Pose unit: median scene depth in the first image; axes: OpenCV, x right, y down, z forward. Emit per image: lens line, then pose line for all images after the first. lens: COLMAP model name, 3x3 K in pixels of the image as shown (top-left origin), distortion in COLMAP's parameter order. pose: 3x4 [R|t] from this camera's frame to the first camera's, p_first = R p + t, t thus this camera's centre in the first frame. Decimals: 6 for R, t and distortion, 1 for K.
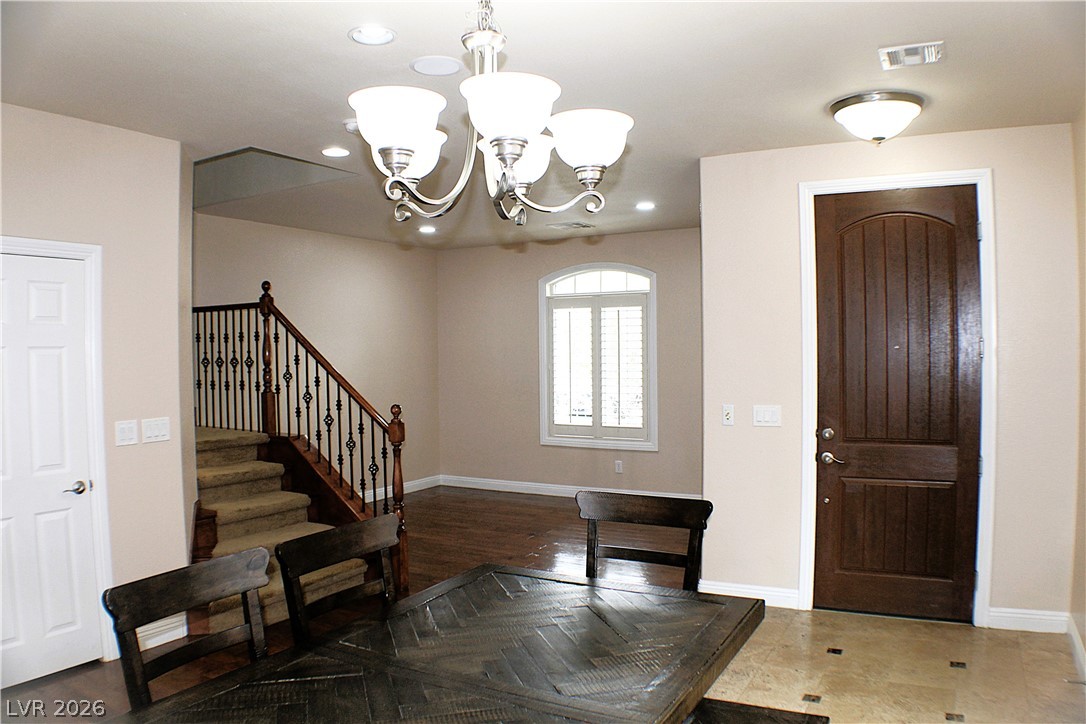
lens RADIAL K [[823.6, 0, 543.0], [0, 823.6, 362.0], [0, 0, 1]] dist [-0.198569, 0.048057]
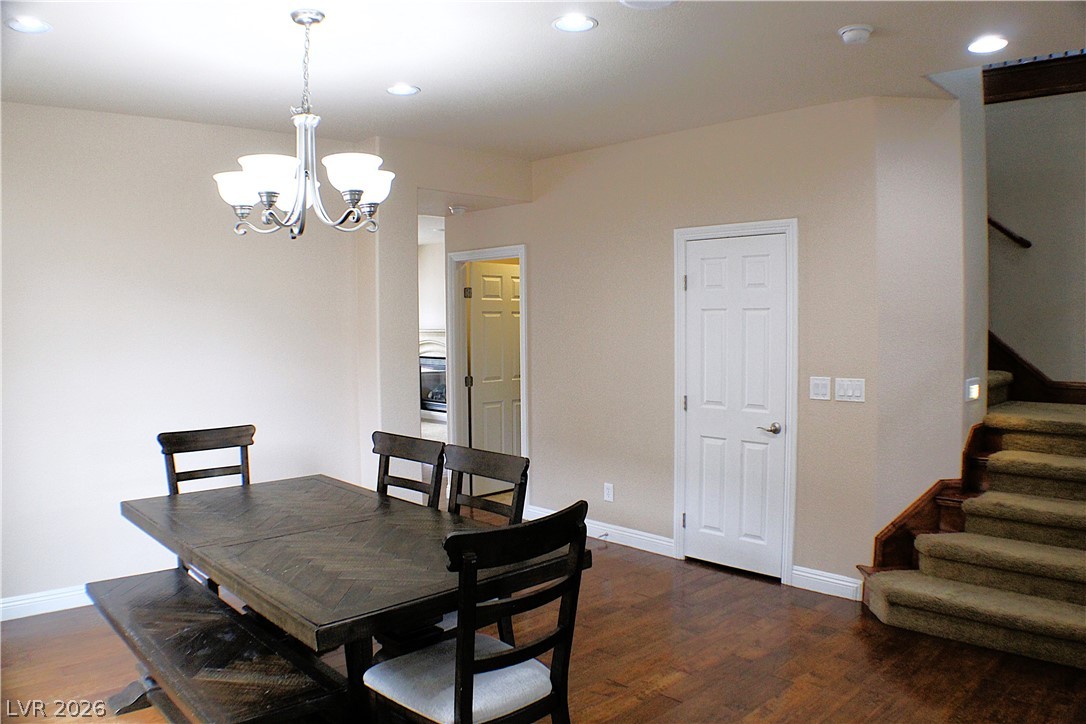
lens RADIAL K [[823.6, 0, 543.0], [0, 823.6, 362.0], [0, 0, 1]] dist [-0.198569, 0.048057]
pose [[-0.295663, 0.062587, -0.953240, 0.669003], [-0.002673, 0.997793, 0.066341, -0.018872], [0.955289, 0.022163, -0.294843, 1.009958]]
